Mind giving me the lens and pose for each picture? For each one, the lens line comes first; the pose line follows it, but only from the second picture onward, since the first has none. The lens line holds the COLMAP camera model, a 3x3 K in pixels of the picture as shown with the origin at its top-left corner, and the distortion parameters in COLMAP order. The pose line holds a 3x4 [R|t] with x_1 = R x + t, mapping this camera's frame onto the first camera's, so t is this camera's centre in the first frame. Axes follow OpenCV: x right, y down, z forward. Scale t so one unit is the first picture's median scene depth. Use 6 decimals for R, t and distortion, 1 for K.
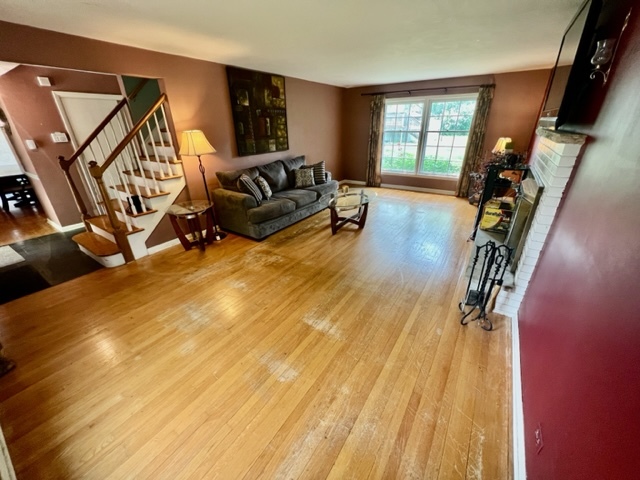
lens RADIAL K [[256.4, 0, 320.9], [0, 256.4, 239.3], [0, 0, 1]] dist [-0.001606, 0.000000]
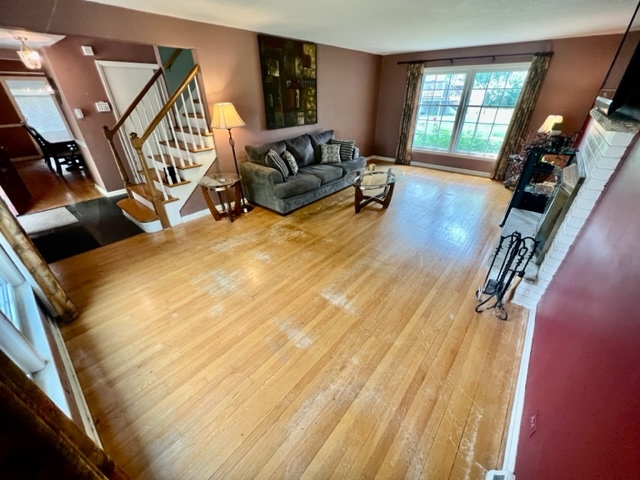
lens RADIAL K [[256.4, 0, 320.9], [0, 256.4, 239.3], [0, 0, 1]] dist [-0.001606, 0.000000]
pose [[0.993939, 0.064449, -0.089063, 0.007623], [-0.055211, 0.993194, 0.102558, -0.014943], [0.095066, -0.097019, 0.990732, -0.022997]]
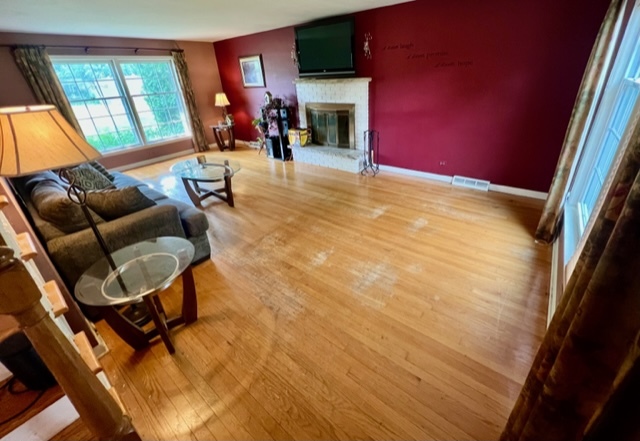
lens RADIAL K [[270.5, 0, 322.0], [0, 270.5, 199.3], [0, 0, 1]] dist [0.001207, 0.000115]
pose [[0.083493, -0.414352, 0.906279, -0.973899], [0.453847, 0.825469, 0.335595, -0.271690], [-0.887159, 0.383293, 0.256973, 0.602386]]
